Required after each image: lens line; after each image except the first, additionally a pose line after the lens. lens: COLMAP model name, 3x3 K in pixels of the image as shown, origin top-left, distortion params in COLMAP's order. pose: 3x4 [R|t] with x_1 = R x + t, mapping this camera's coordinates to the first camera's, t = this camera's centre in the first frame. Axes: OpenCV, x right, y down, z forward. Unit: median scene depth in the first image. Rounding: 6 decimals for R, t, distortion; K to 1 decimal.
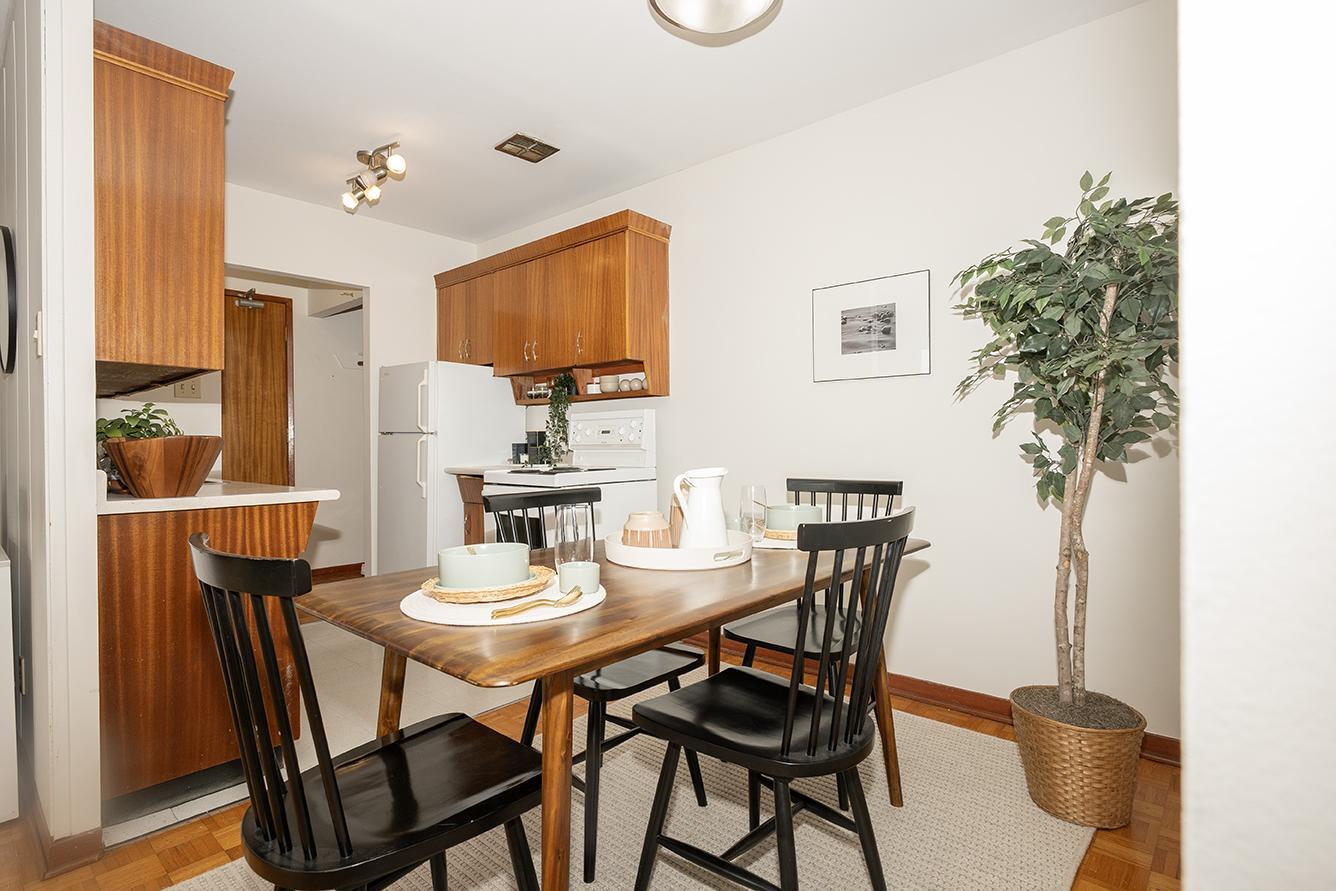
lens RADIAL K [[676.9, 0, 666.3], [0, 676.9, 449.0], [0, 0, 1]] dist [-0.000937, 0.000257]
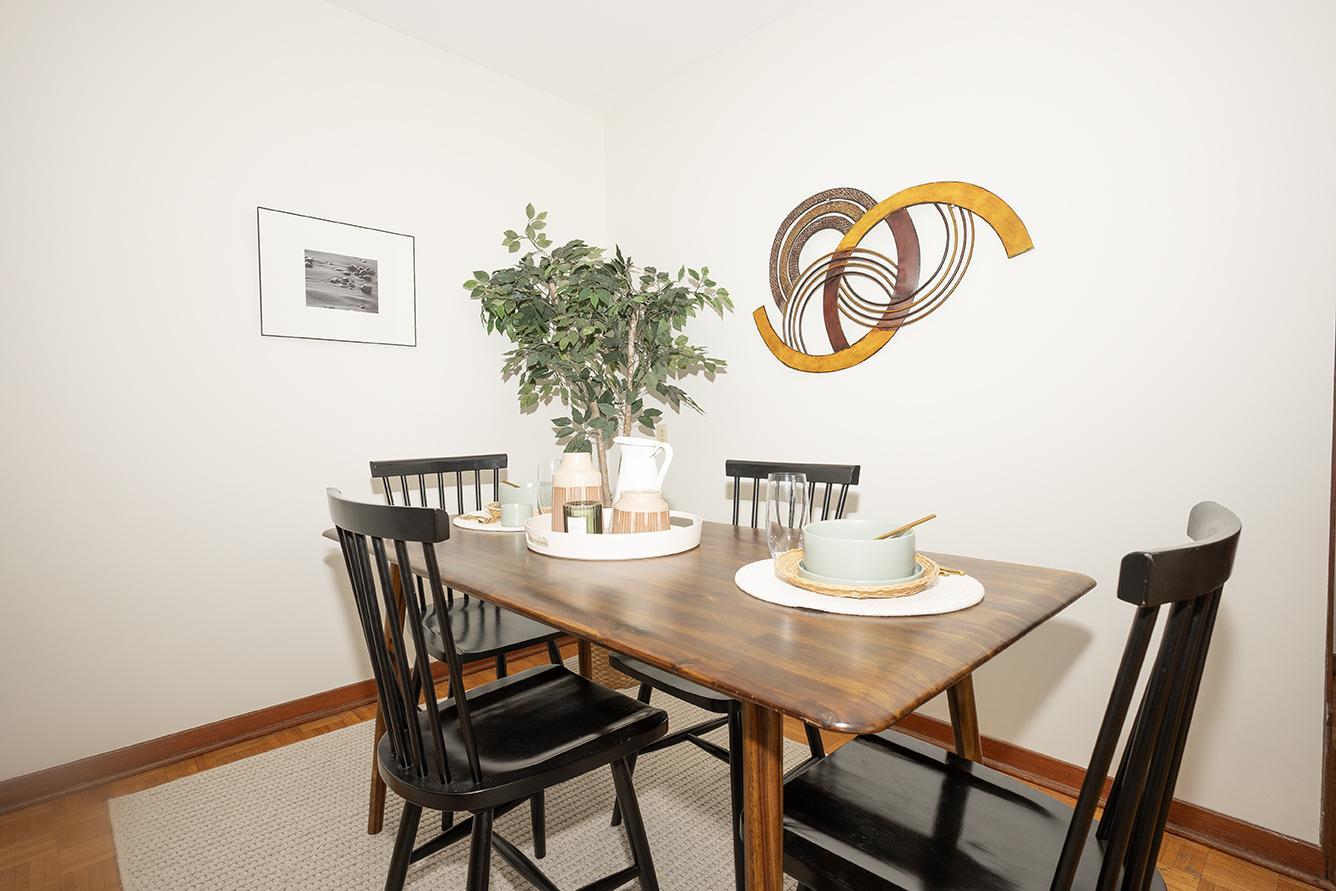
lens RADIAL K [[664.0, 0, 668.0], [0, 664.0, 445.5], [0, 0, 1]] dist [0.000217, 0.000891]
pose [[0.061857, -0.023346, 0.997812, -0.357061], [0.024625, 0.999458, 0.021857, 0.011021], [-0.997781, 0.023219, 0.062398, 0.400729]]
